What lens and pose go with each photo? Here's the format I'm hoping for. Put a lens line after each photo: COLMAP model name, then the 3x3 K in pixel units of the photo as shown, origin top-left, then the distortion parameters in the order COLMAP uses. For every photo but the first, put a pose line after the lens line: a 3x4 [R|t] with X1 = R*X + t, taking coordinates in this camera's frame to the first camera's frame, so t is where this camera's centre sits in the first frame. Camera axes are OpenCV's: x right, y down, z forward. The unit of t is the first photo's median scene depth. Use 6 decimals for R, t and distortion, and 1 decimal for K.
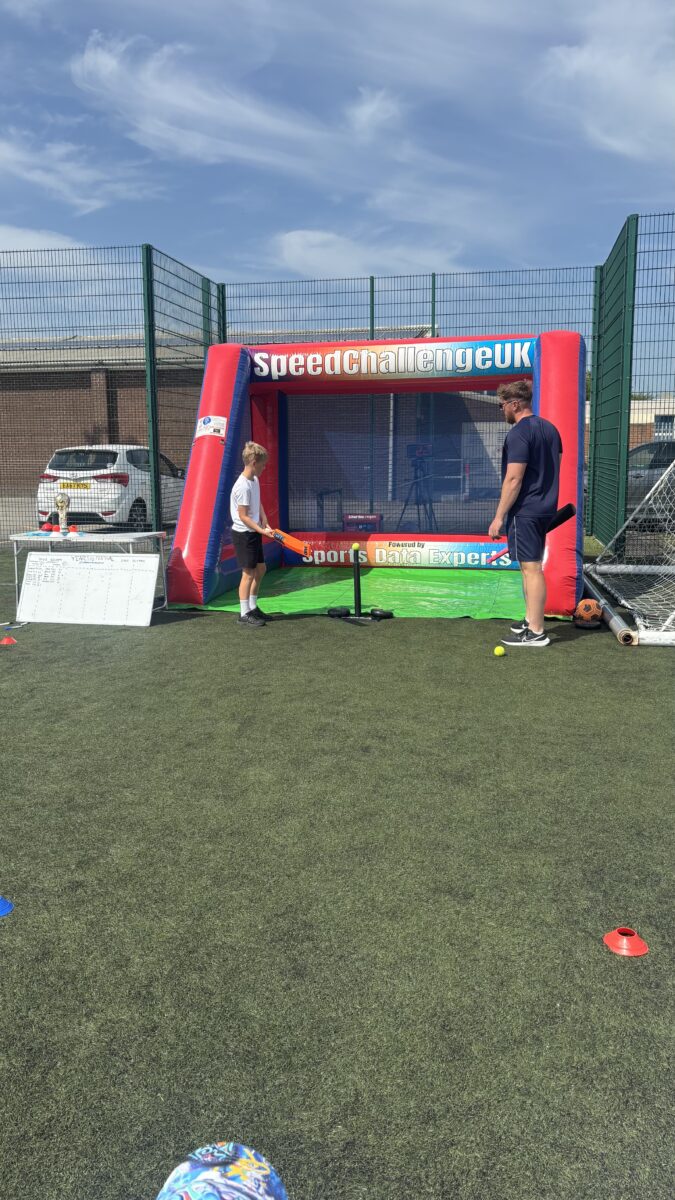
lens RADIAL K [[919.1, 0, 337.5], [0, 919.1, 600.0], [0, 0, 1]] dist [0.034892, -0.007208]
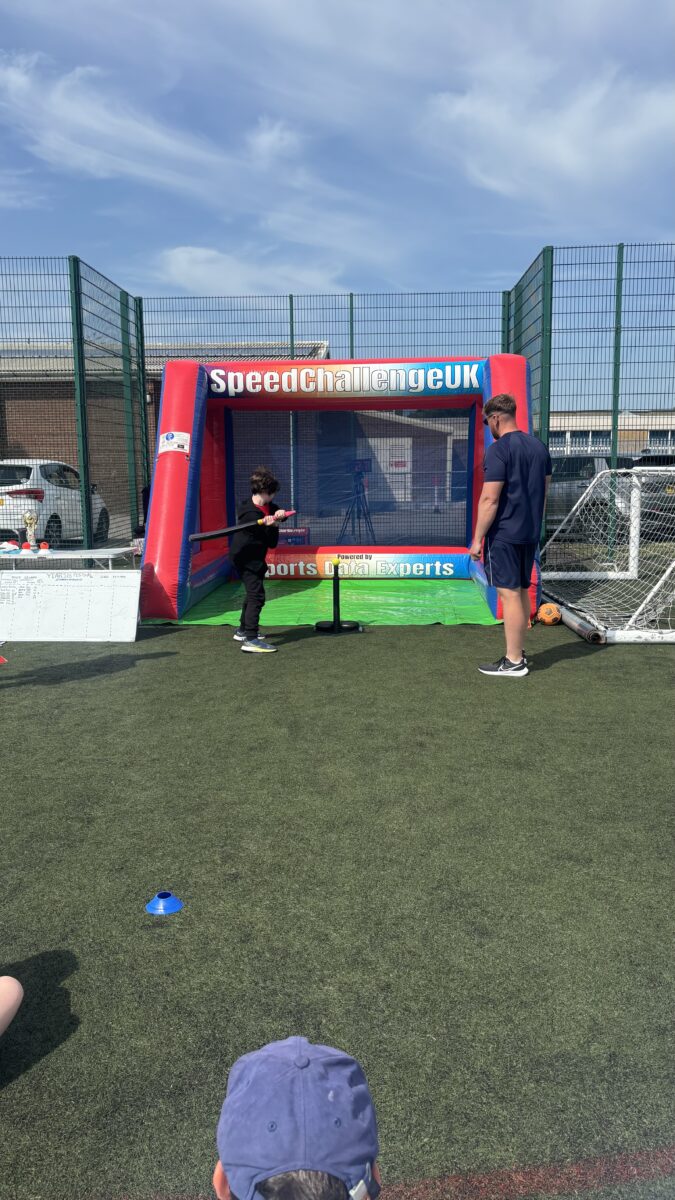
lens RADIAL K [[923.1, 0, 346.1], [0, 923.1, 615.3], [0, 0, 1]] dist [0.030095, 0.000168]
pose [[0.986037, -0.027168, 0.164296, -0.123070], [0.026974, 0.999630, 0.003413, 0.002405], [-0.164328, 0.001066, 0.986405, -0.029164]]
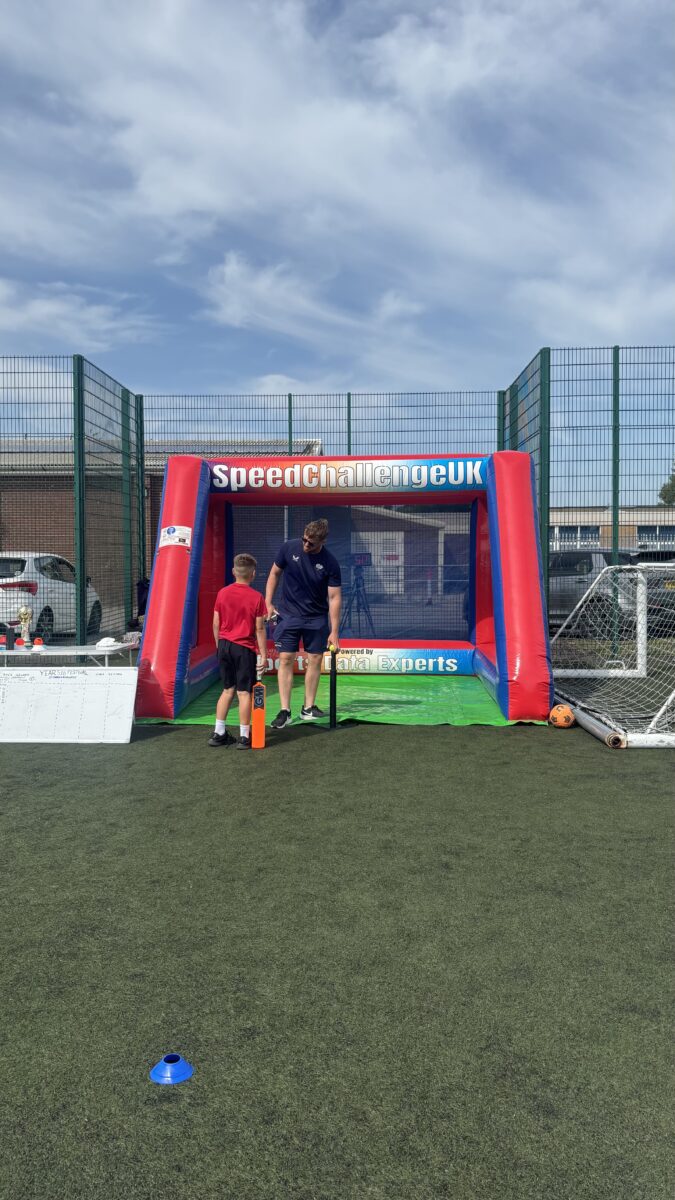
lens RADIAL K [[922.4, 0, 335.2], [0, 922.4, 580.2], [0, 0, 1]] dist [0.043442, -0.010621]
pose [[0.985419, -0.000264, 0.170146, -0.136640], [0.023078, 0.990964, -0.132125, -0.006071], [-0.168574, 0.134125, 0.976521, 0.004649]]
